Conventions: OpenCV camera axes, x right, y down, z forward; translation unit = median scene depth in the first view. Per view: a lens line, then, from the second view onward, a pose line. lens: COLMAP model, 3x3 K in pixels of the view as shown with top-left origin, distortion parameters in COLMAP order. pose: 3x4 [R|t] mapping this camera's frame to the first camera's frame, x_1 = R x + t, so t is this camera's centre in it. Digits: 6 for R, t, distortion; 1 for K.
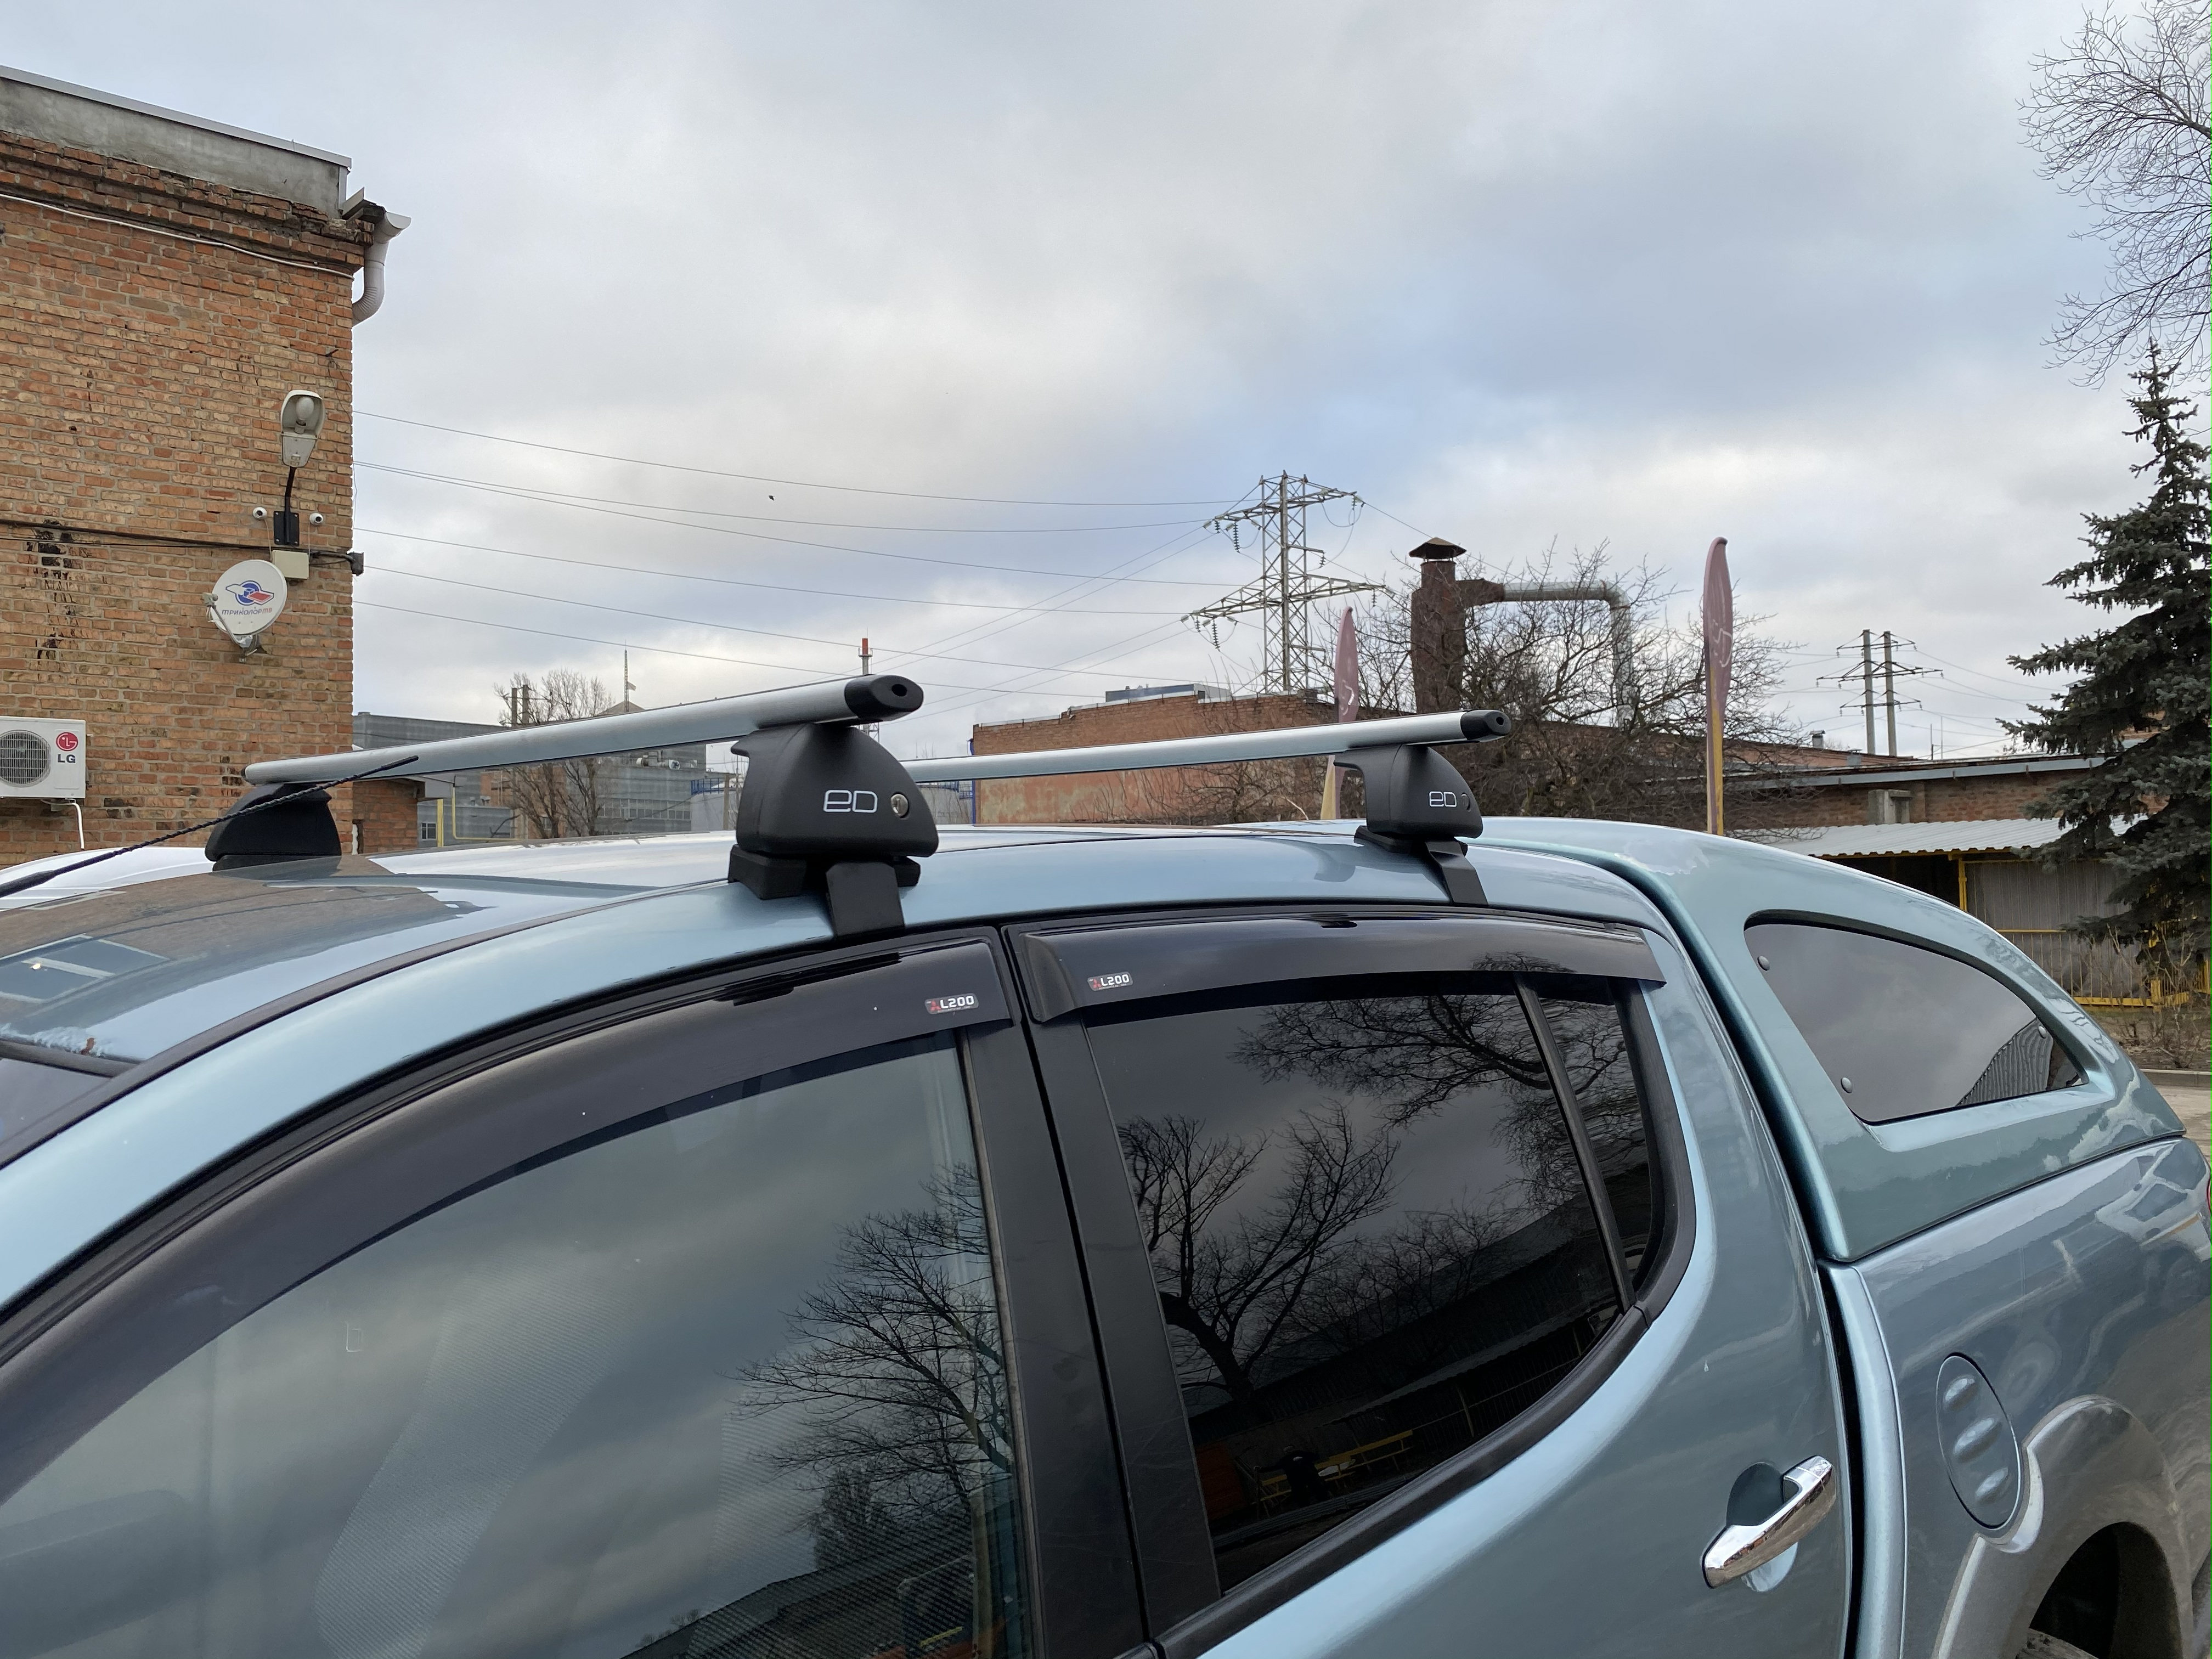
lens RADIAL K [[1727.0, 0, 1090.3], [0, 1727.0, 808.3], [0, 0, 1]] dist [0.022030, -0.038671]
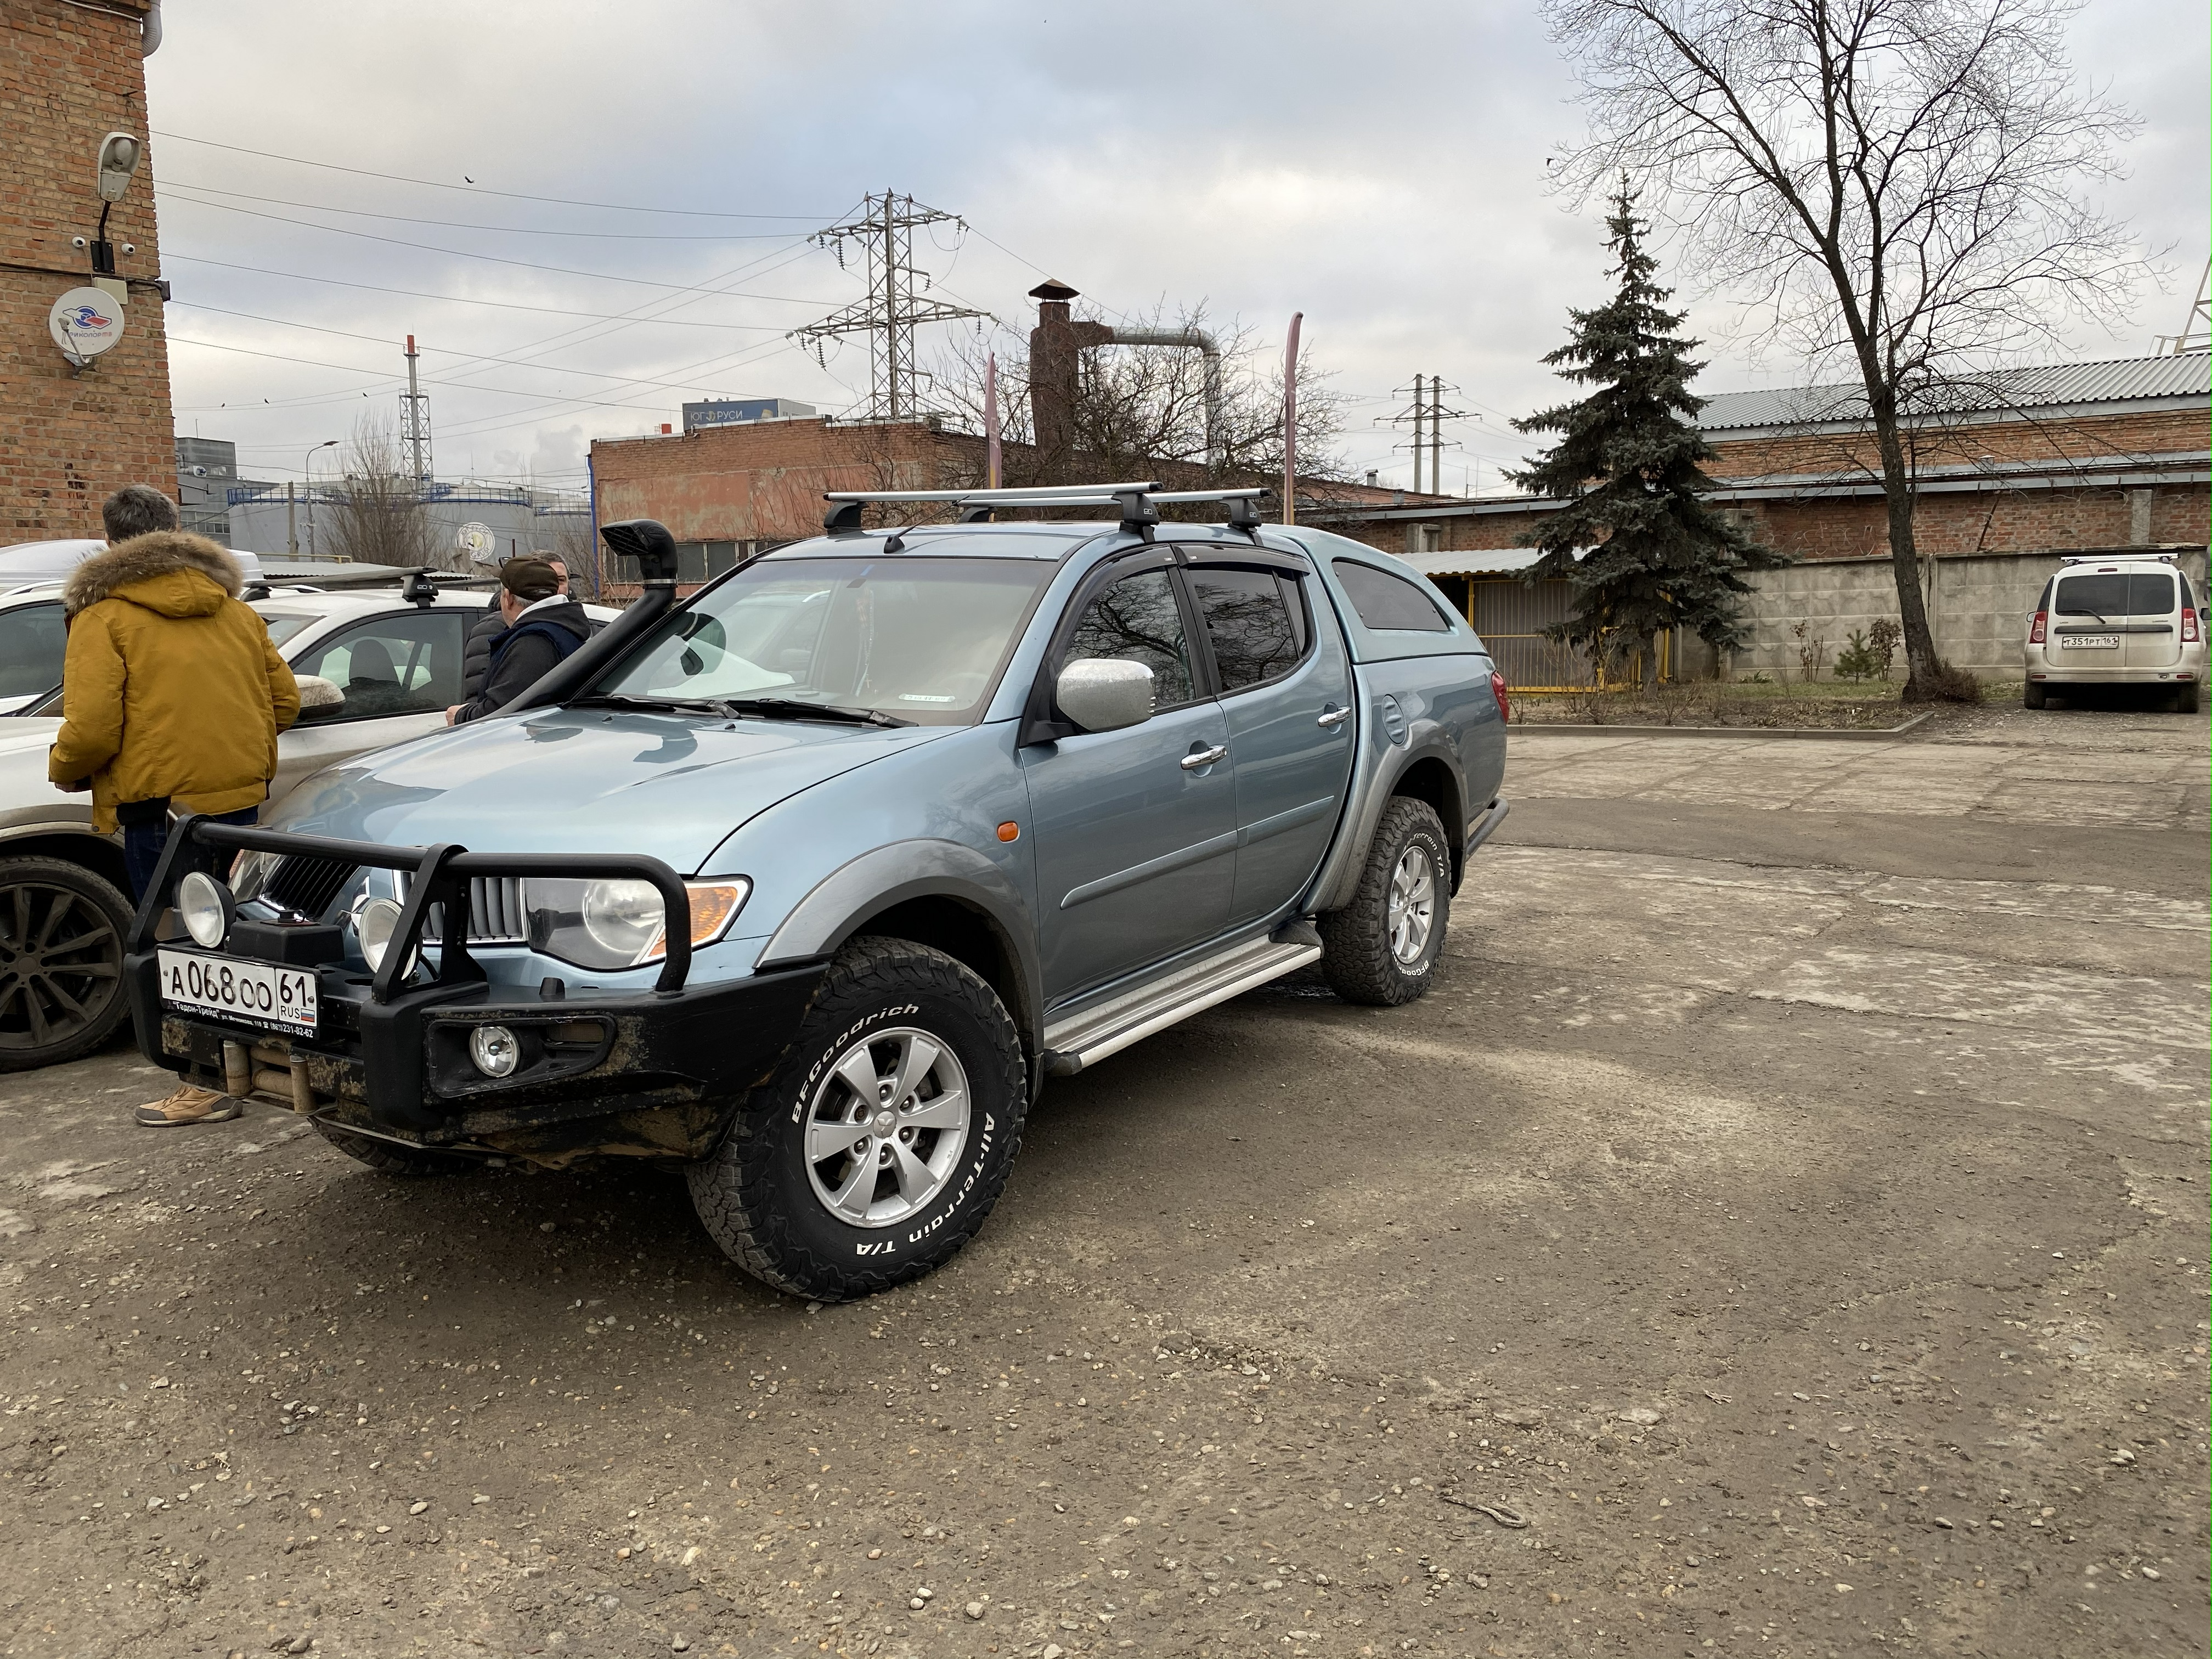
lens RADIAL K [[1727.0, 0, 1123.0], [0, 1727.0, 834.5], [0, 0, 1]] dist [0.022030, -0.038671]
pose [[0.967062, -0.026116, 0.253199, -0.055858], [-0.017827, 0.985331, 0.169720, 0.002354], [-0.253917, -0.168643, 0.952410, -0.140791]]
